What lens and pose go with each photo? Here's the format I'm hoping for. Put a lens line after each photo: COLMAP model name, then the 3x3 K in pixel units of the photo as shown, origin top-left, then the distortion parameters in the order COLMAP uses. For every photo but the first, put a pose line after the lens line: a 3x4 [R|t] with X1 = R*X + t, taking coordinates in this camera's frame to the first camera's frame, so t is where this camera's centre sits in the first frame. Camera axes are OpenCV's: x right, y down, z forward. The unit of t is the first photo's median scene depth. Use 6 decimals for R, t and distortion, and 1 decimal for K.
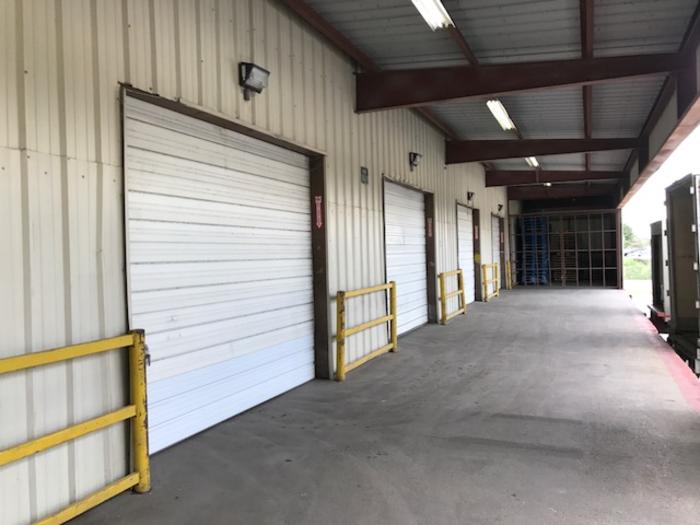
lens RADIAL K [[573.4, 0, 350.0], [0, 573.4, 262.5], [0, 0, 1]] dist [0.029300, -0.010377]
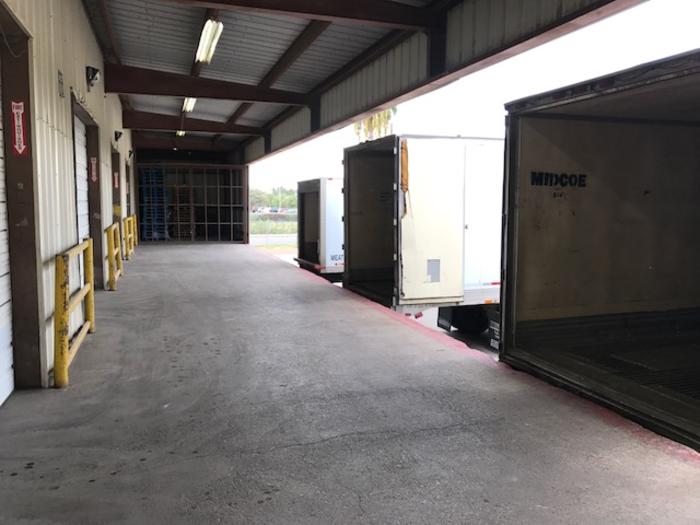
lens RADIAL K [[573.4, 0, 350.0], [0, 573.4, 262.5], [0, 0, 1]] dist [0.029300, -0.010377]
pose [[0.759344, -0.035737, 0.649708, -0.113684], [-0.015237, 0.997240, 0.072661, 0.003755], [-0.650512, -0.065074, 0.756703, 0.160477]]
